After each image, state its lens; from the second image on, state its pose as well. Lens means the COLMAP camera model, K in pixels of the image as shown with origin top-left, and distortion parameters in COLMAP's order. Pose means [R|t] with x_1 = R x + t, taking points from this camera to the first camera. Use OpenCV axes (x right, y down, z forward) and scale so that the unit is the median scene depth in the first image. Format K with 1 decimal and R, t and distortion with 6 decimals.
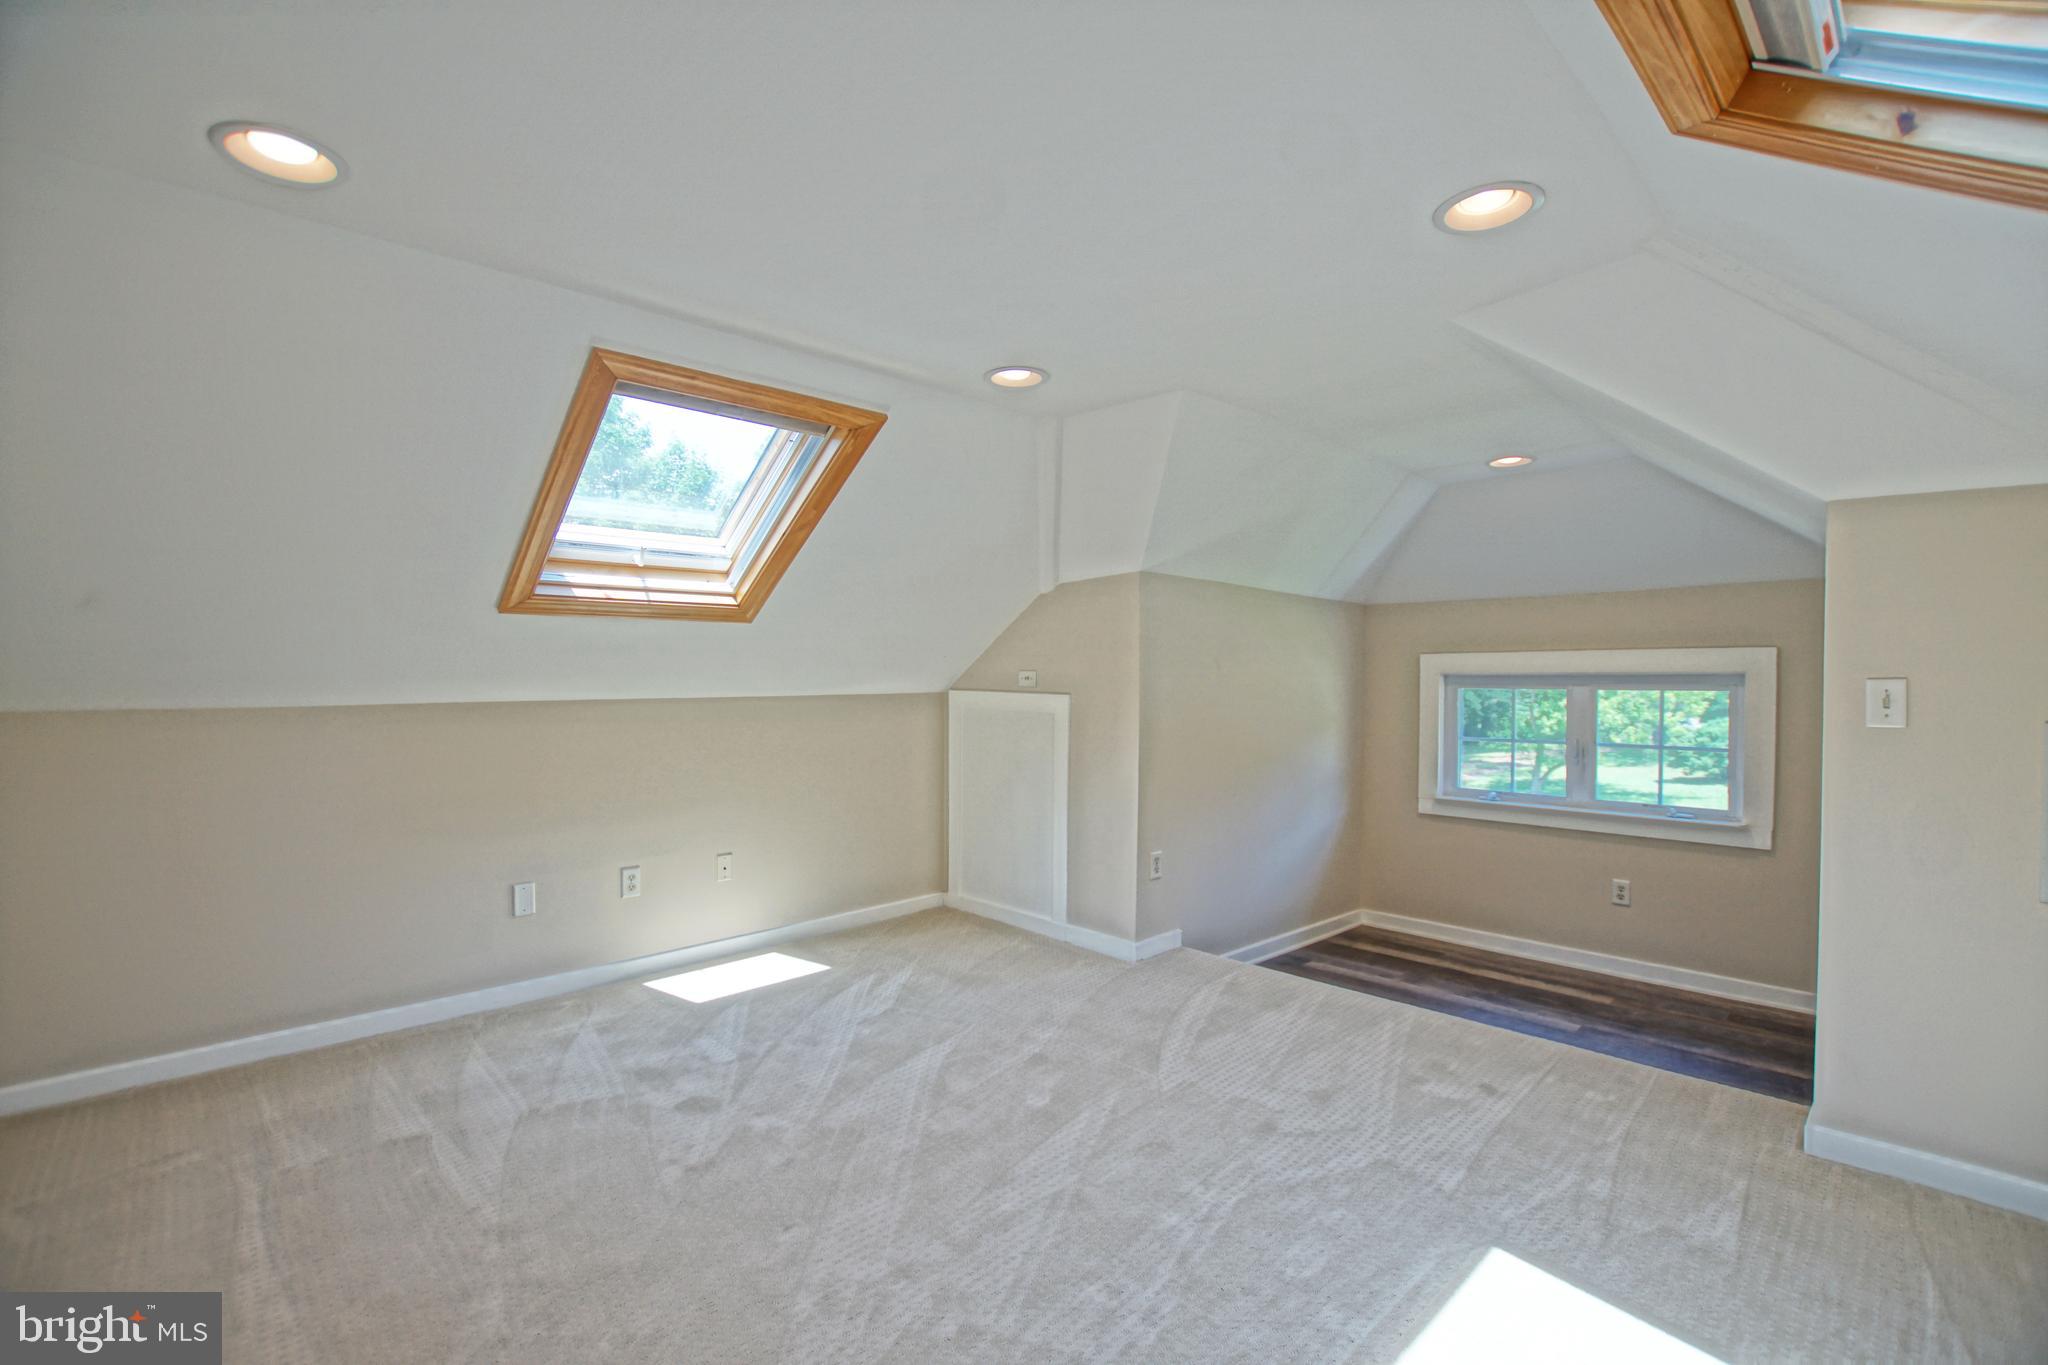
lens RADIAL K [[901.9, 0, 1021.1], [0, 901.9, 690.4], [0, 0, 1]] dist [-0.026081, 0.000084]
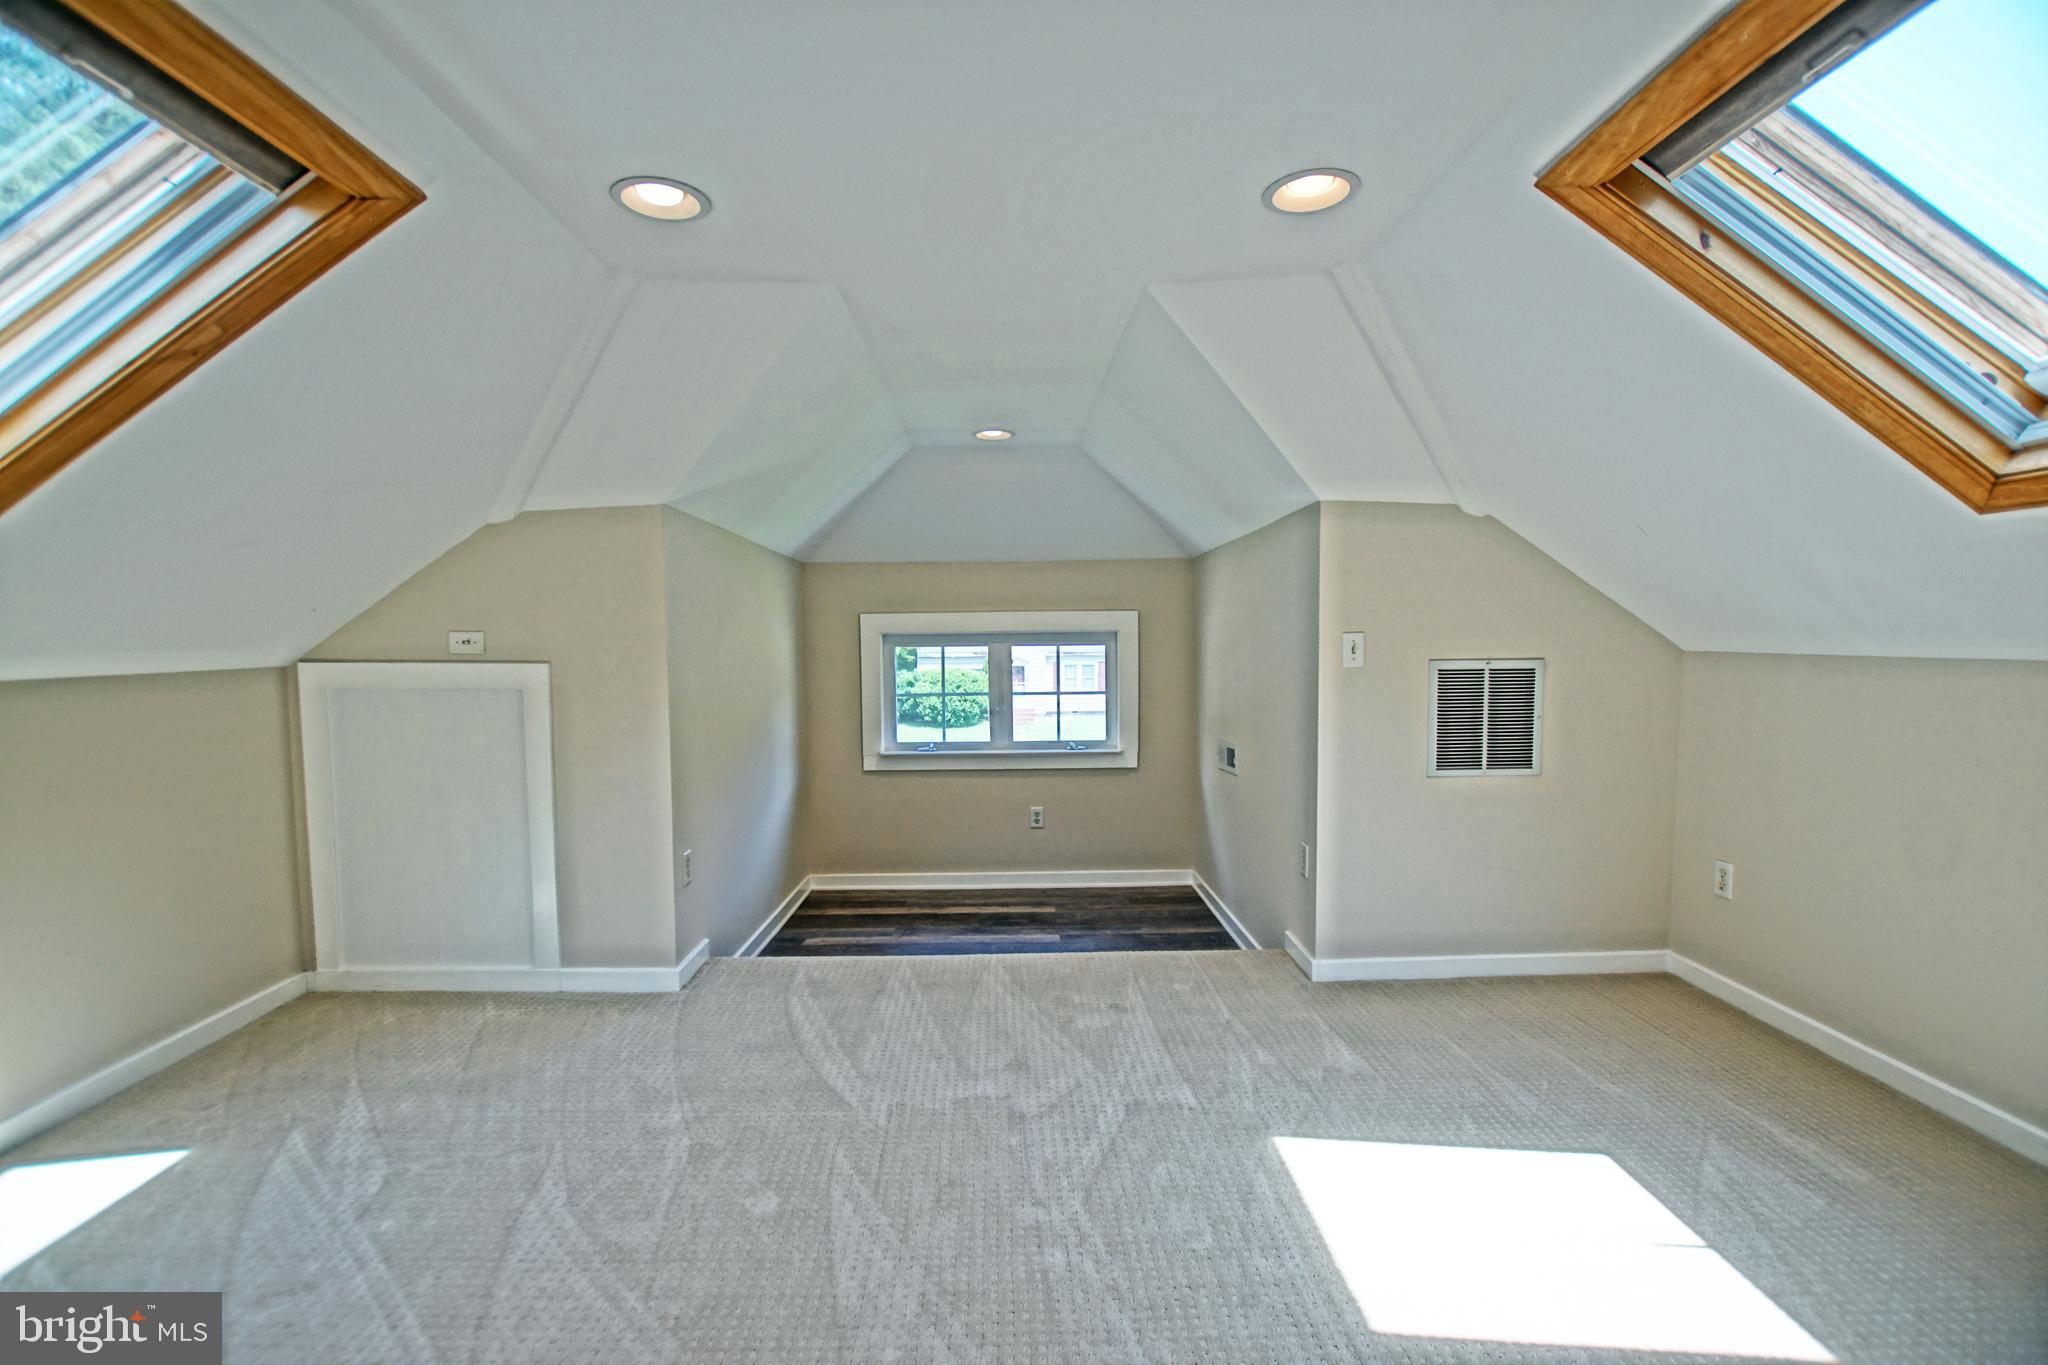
lens RADIAL K [[905.2, 0, 1012.6], [0, 905.2, 695.2], [0, 0, 1]] dist [-0.037092, 0.007651]
pose [[0.678533, -0.053652, 0.732608, -0.237494], [0.019874, 0.998305, 0.054704, -0.001560], [-0.734301, -0.022559, 0.678449, 0.230350]]
